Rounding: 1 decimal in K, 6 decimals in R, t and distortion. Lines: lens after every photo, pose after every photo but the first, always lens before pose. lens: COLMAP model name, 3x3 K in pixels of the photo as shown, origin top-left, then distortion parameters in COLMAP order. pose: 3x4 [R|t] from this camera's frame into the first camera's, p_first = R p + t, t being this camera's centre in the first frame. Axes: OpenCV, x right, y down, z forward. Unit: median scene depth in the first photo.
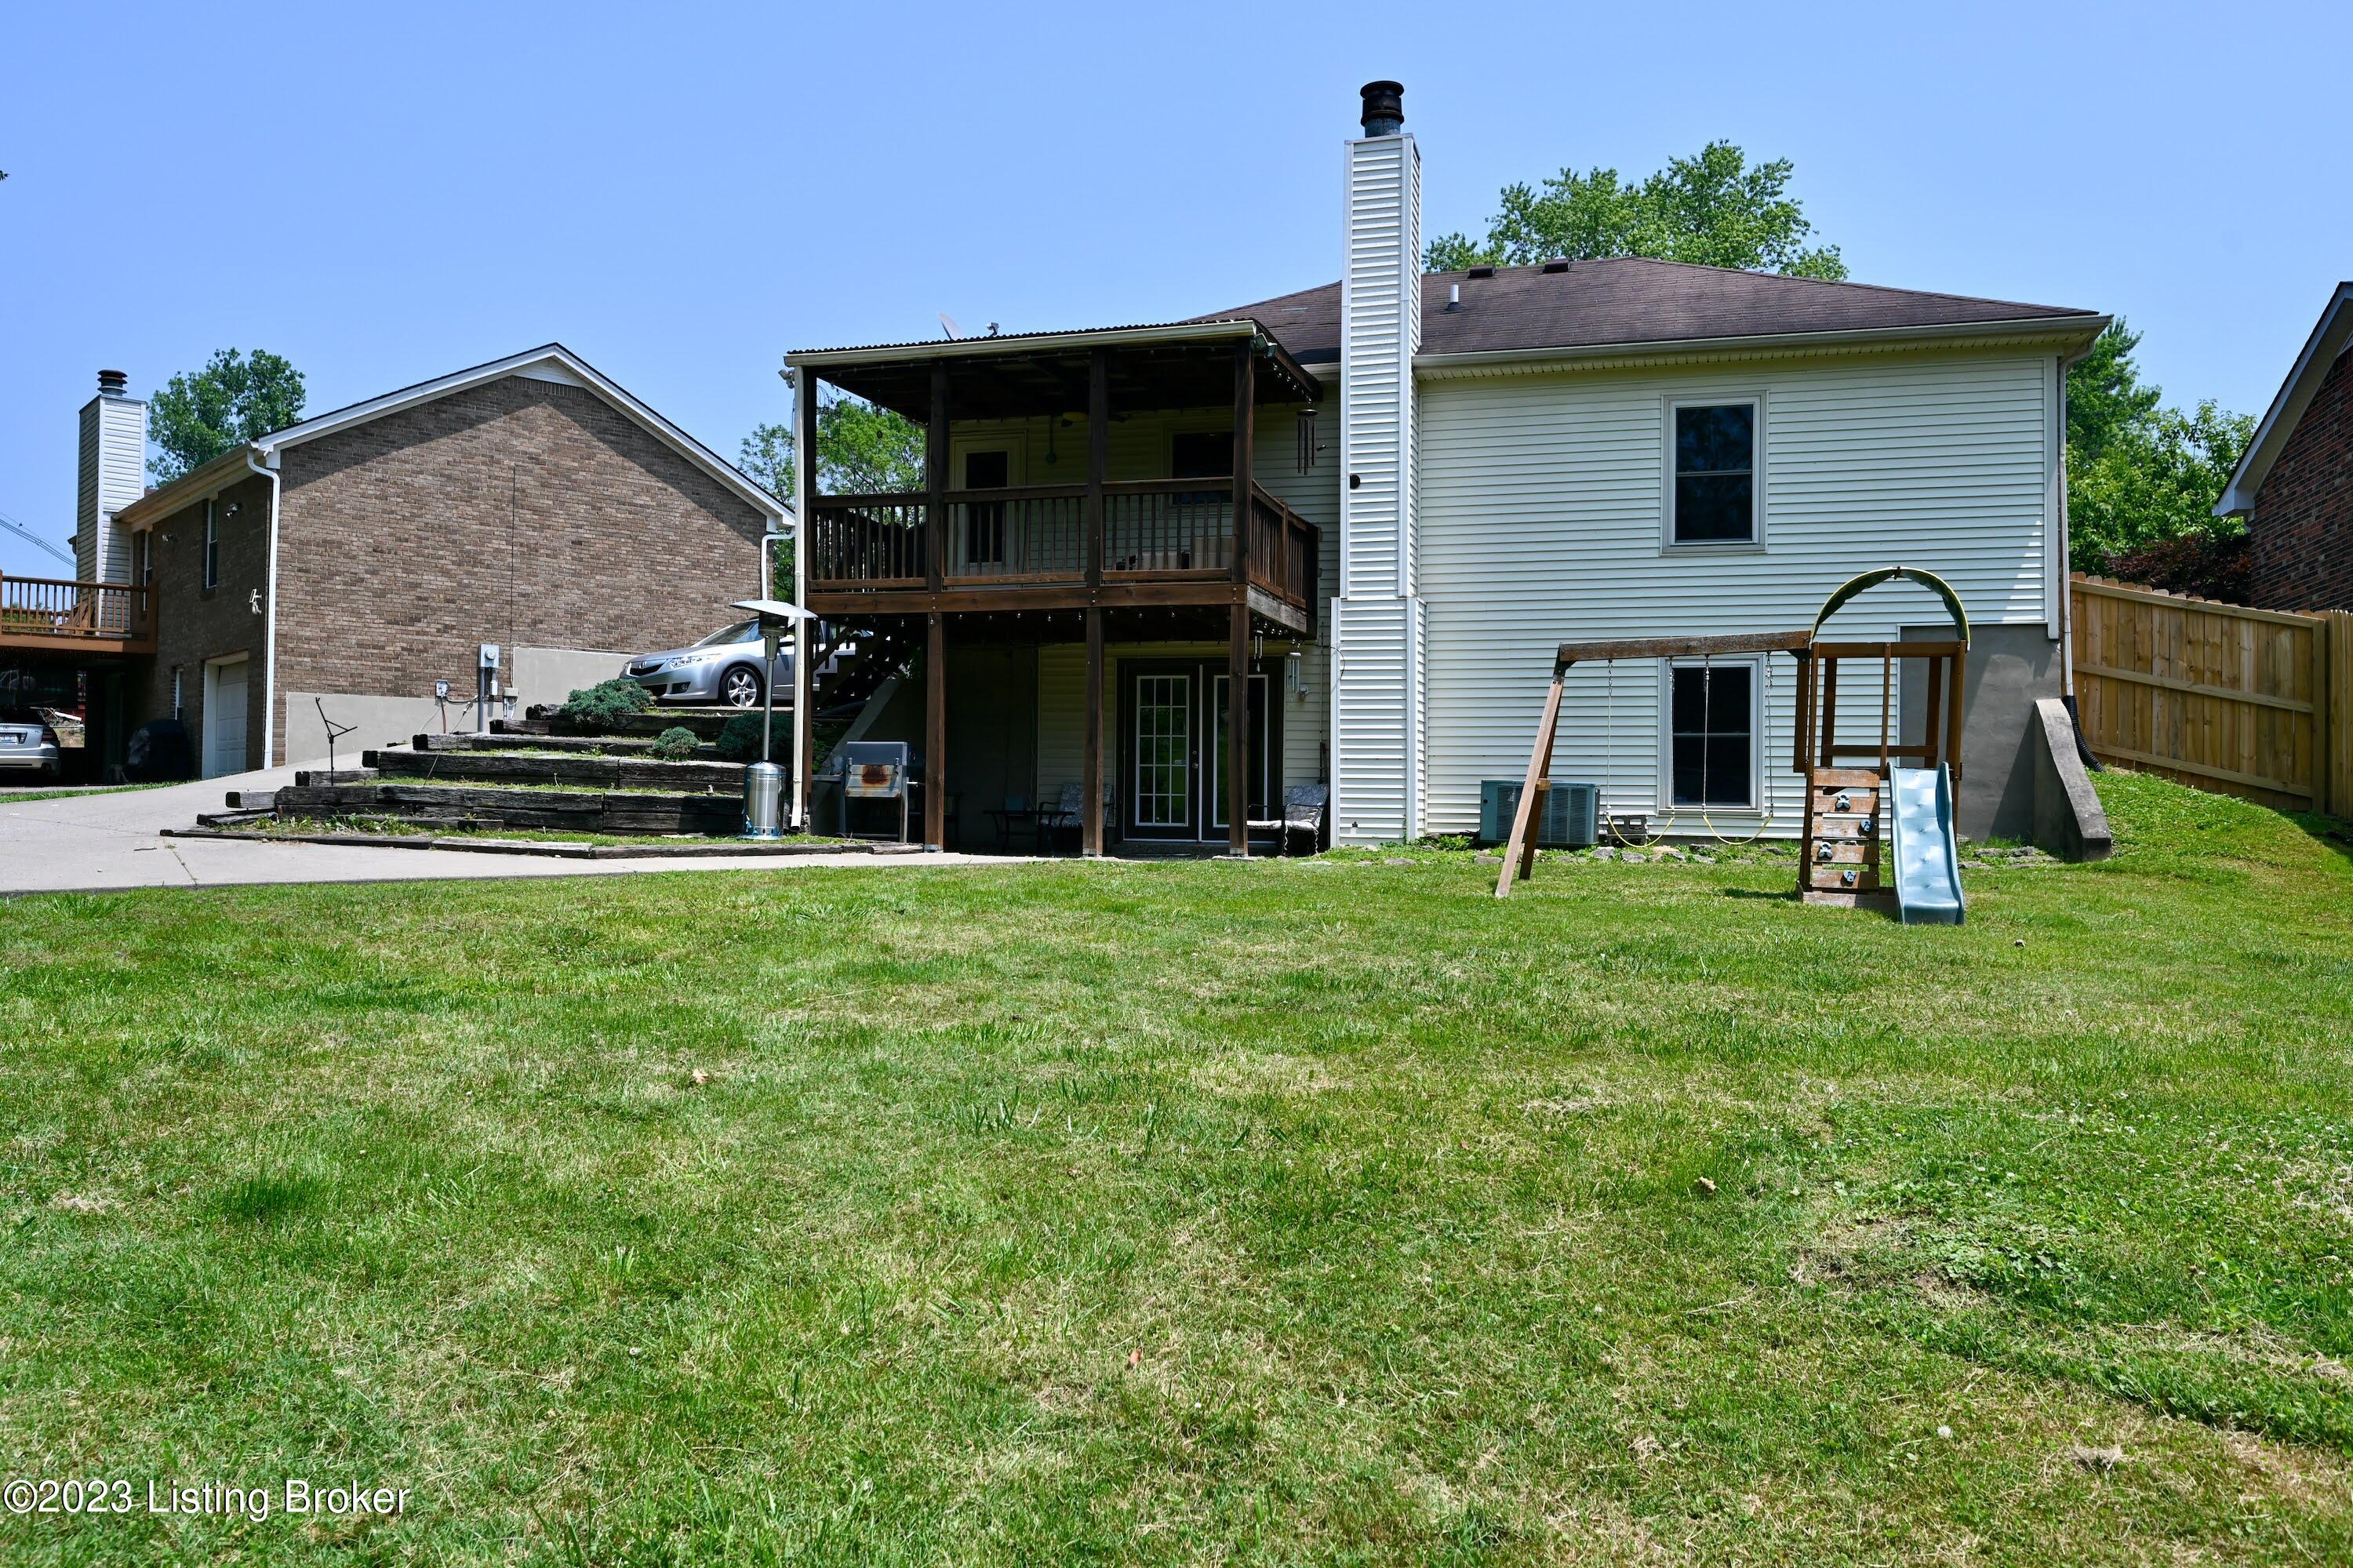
lens RADIAL K [[1688.8, 0, 1176.9], [0, 1688.8, 784.7], [0, 0, 1]] dist [-0.002543, -0.000407]
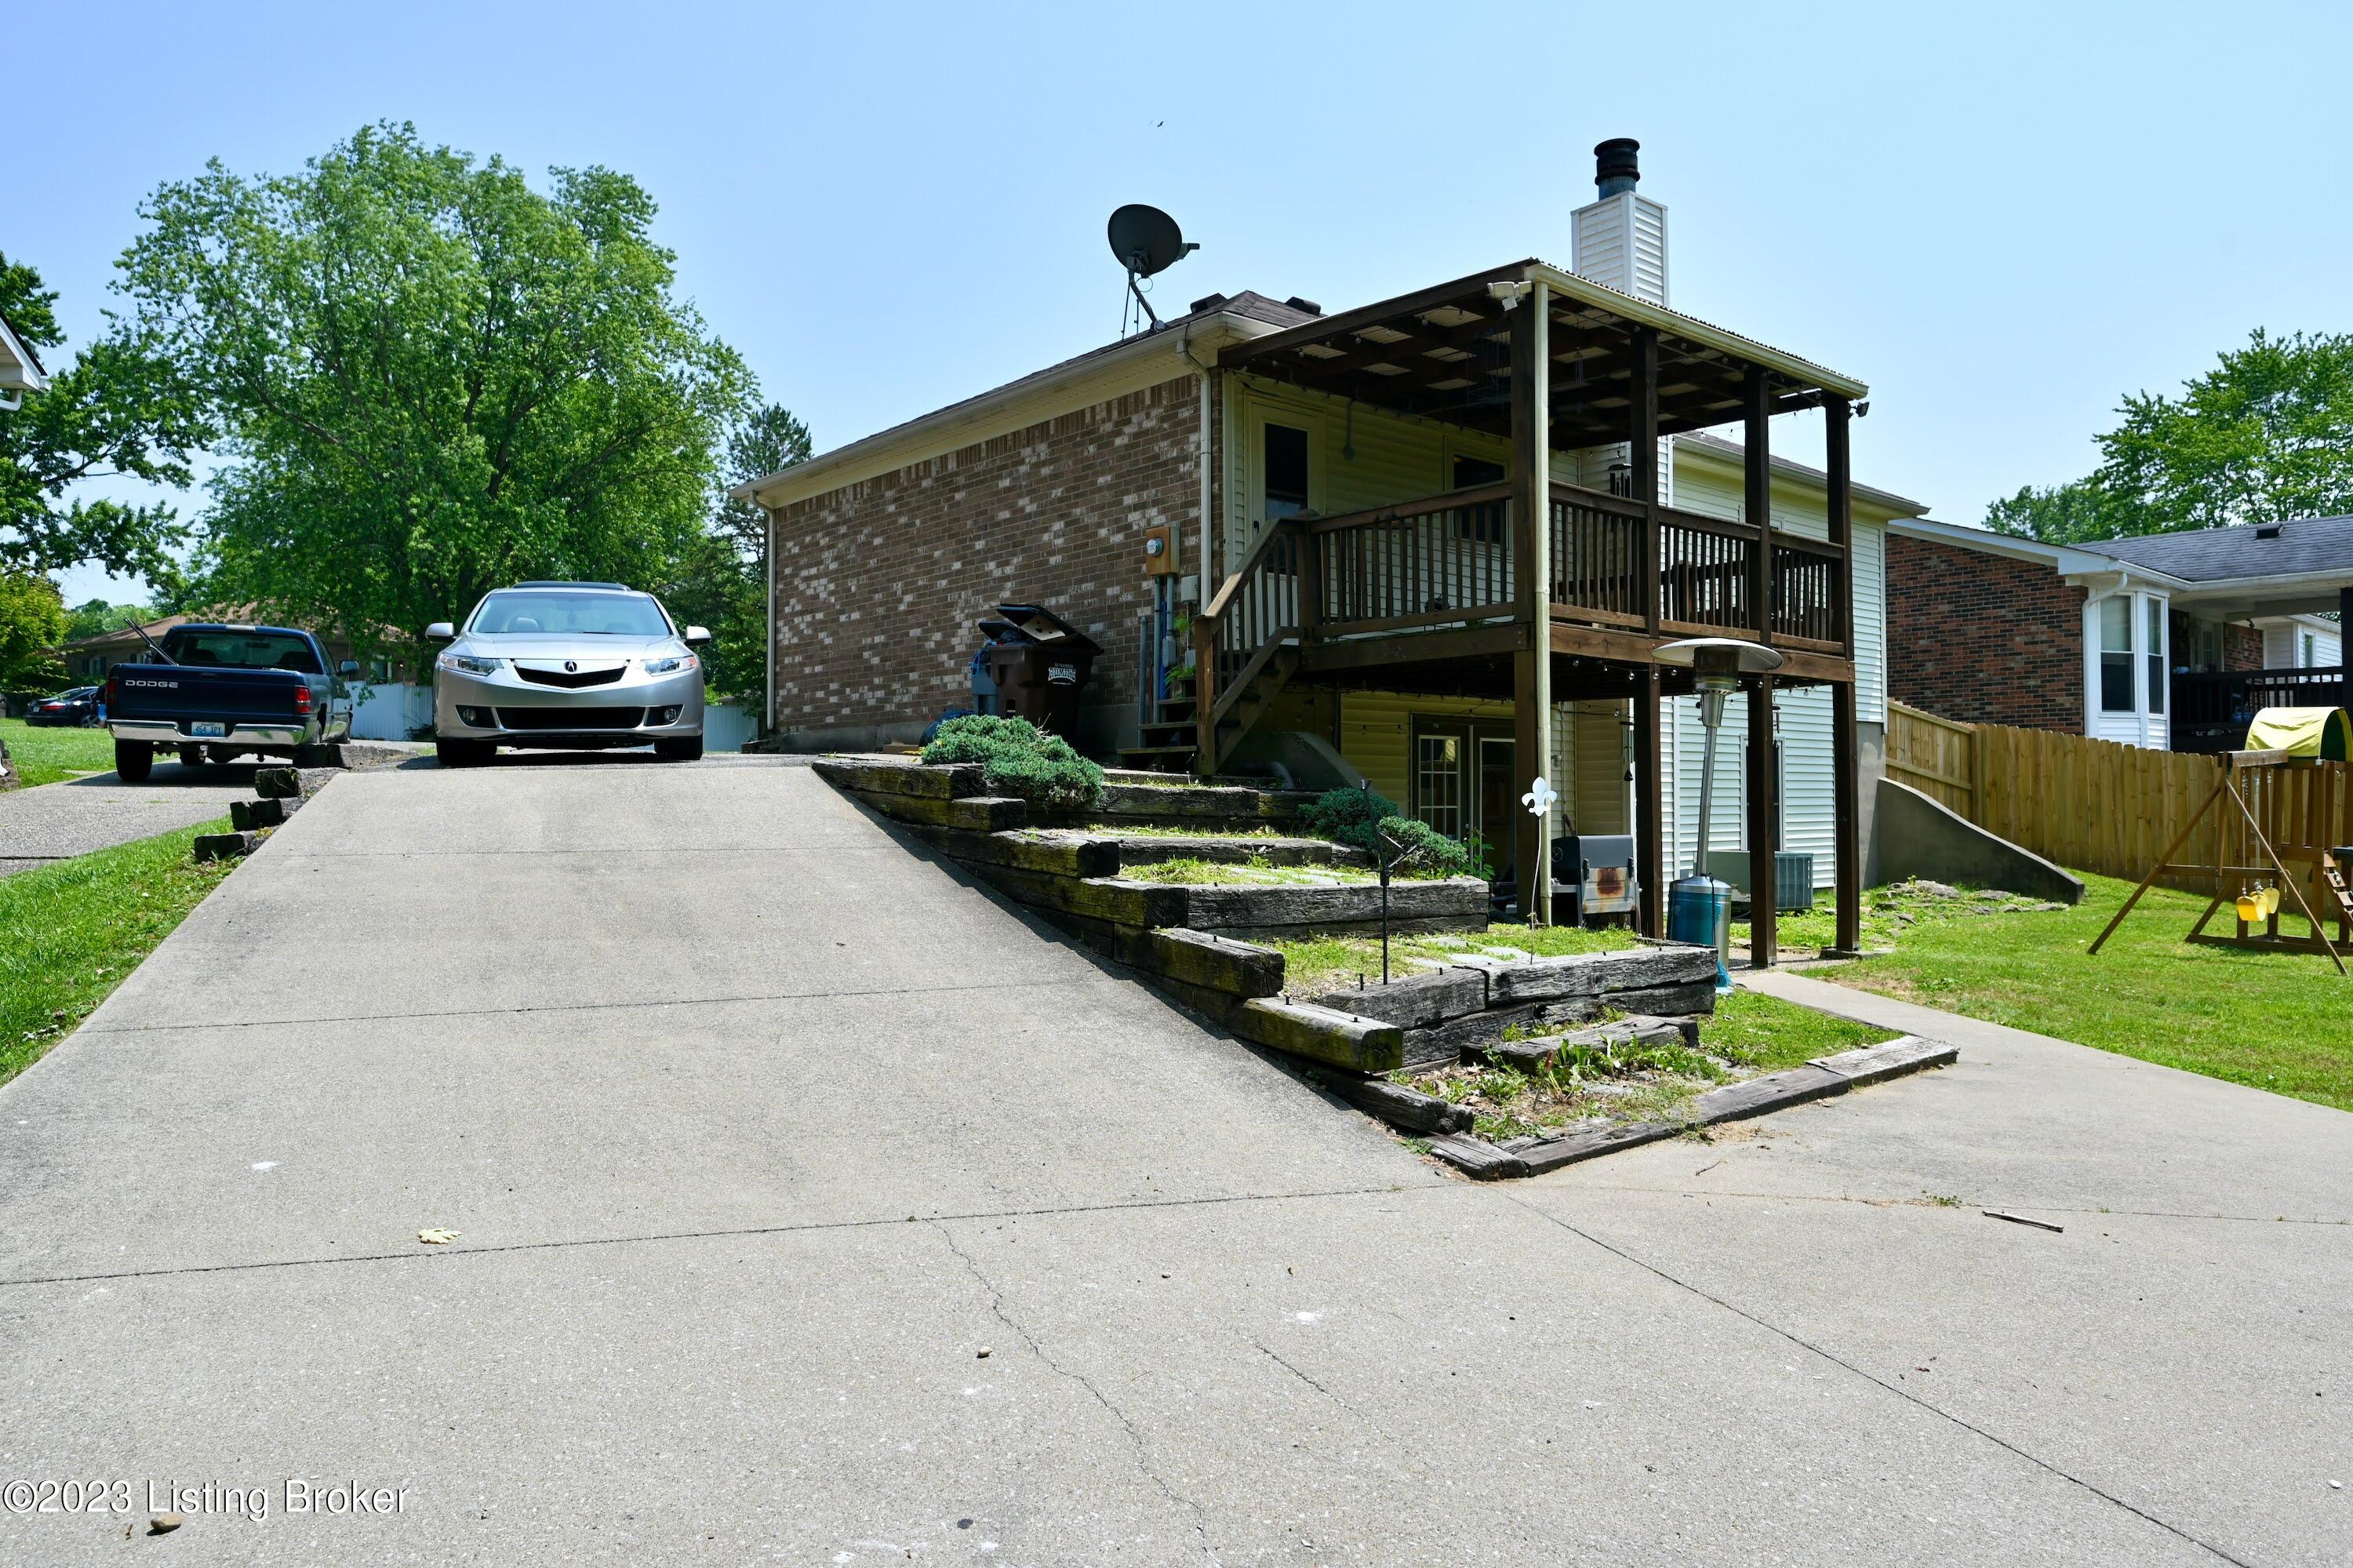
lens RADIAL K [[1511.5, 0, 1176.7], [0, 1511.5, 783.3], [0, 0, 1]] dist [0.001731, 0.000115]
pose [[0.547465, -0.003690, 0.836821, -0.857340], [-0.002000, 0.999982, 0.005718, -0.053349], [-0.836826, -0.004804, 0.547447, 0.828783]]
